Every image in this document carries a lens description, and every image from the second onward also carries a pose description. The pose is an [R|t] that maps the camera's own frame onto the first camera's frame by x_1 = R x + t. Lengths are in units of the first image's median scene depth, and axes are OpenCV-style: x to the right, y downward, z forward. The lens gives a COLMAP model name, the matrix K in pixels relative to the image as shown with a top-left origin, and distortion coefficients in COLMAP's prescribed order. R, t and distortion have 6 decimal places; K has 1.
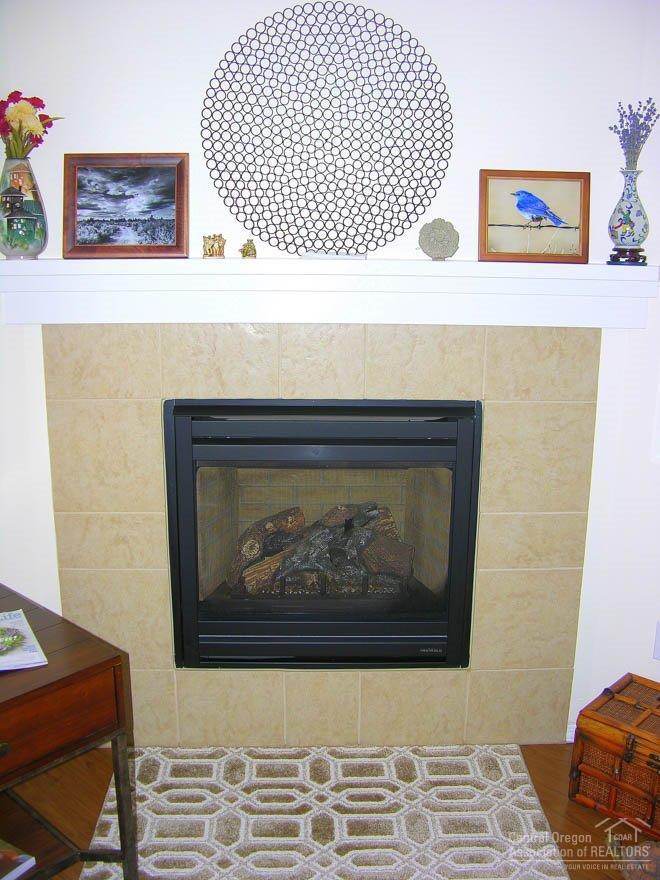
lens RADIAL K [[914.1, 0, 333.7], [0, 914.1, 458.5], [0, 0, 1]] dist [-0.134332, 0.000000]
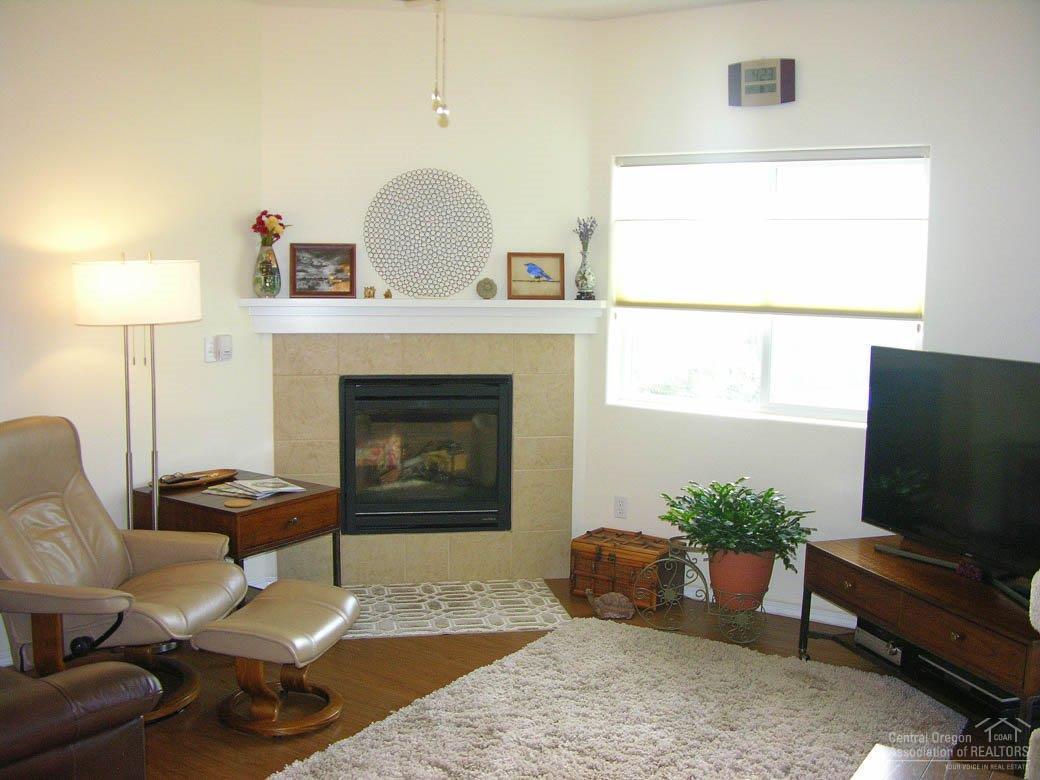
lens RADIAL K [[1080.3, 0, 518.9], [0, 1080.3, 389.9], [0, 0, 1]] dist [-0.134332, 0.000000]
pose [[0.988161, -0.014737, 0.152711, -0.170802], [0.036342, 0.989531, -0.139667, 0.294997], [-0.149054, 0.143563, 0.978352, -1.227149]]
